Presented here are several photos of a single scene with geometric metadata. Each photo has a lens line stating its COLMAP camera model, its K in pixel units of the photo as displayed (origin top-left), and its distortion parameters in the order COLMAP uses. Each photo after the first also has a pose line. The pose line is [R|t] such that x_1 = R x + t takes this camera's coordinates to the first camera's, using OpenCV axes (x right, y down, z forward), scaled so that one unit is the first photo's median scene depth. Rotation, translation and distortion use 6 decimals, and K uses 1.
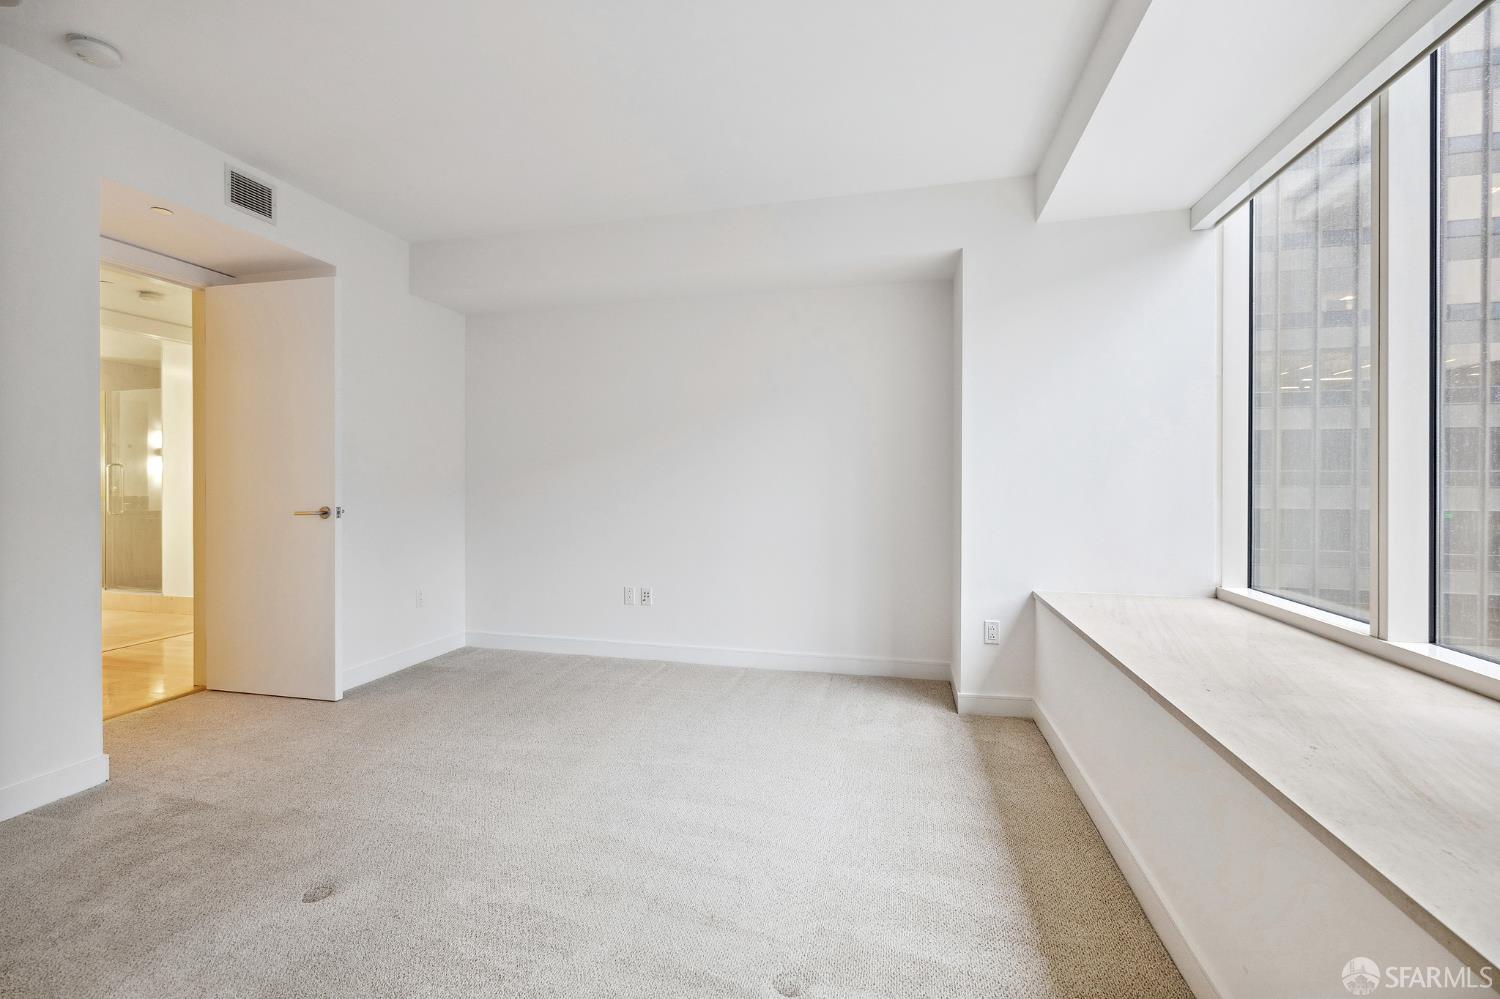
lens RADIAL K [[650.1, 0, 747.0], [0, 650.1, 490.2], [0, 0, 1]] dist [0.000806, 0.000294]
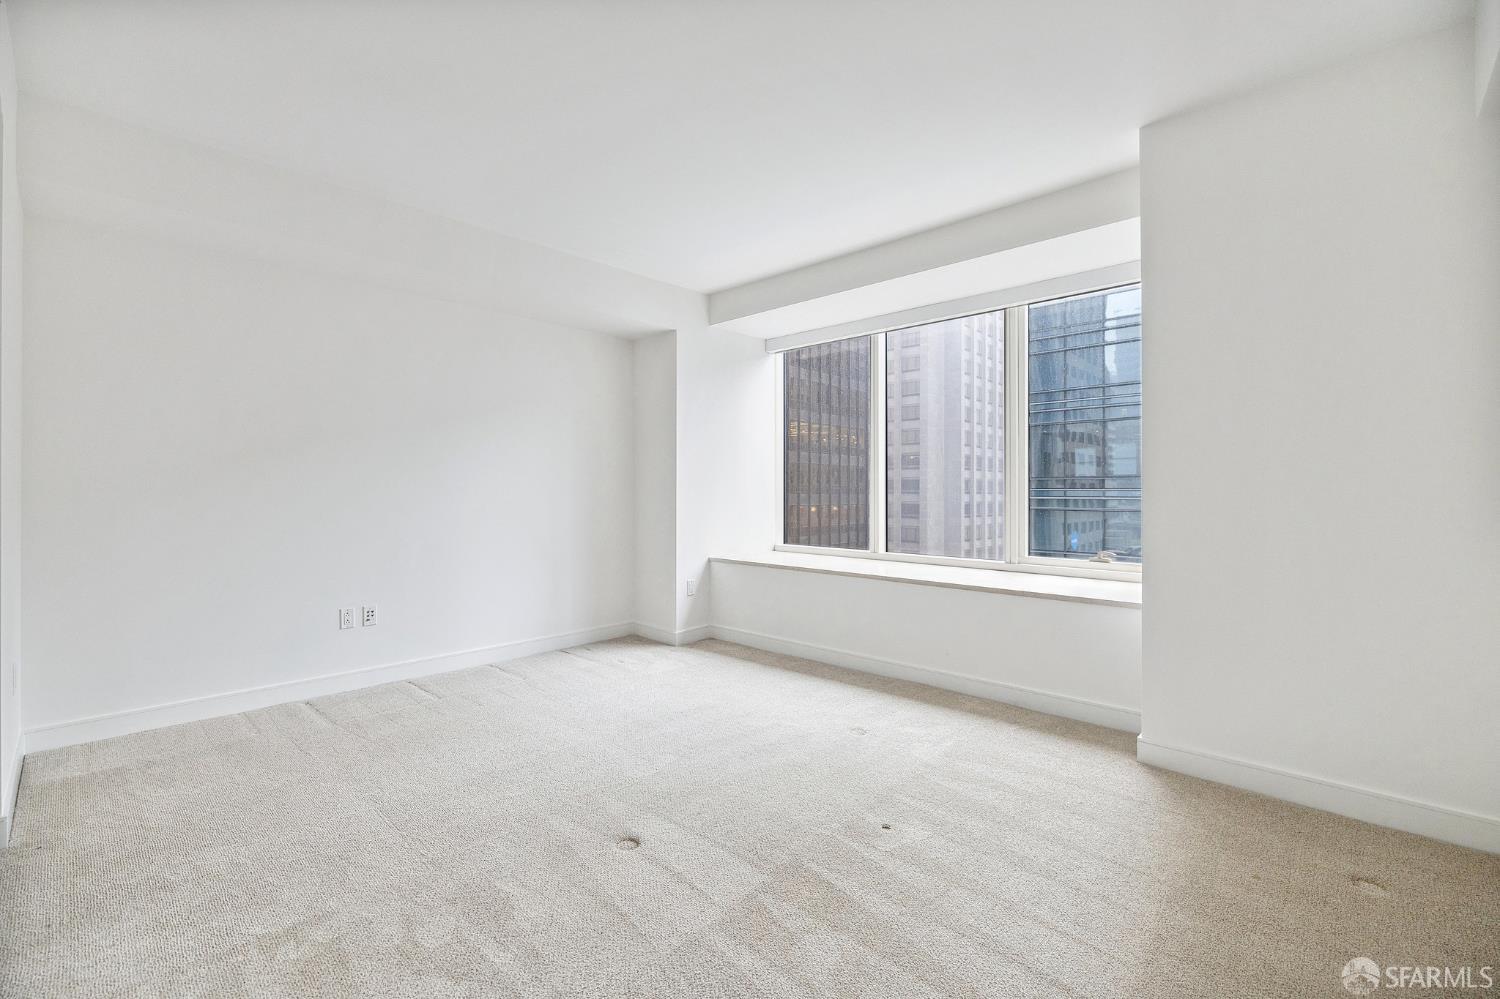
lens RADIAL K [[650.1, 0, 747.0], [0, 650.1, 490.2], [0, 0, 1]] dist [0.000806, 0.000294]
pose [[0.491846, -0.003006, 0.870677, -0.809311], [0.004807, 0.999988, 0.000738, -0.009627], [-0.870669, 0.003822, 0.491854, 0.123251]]
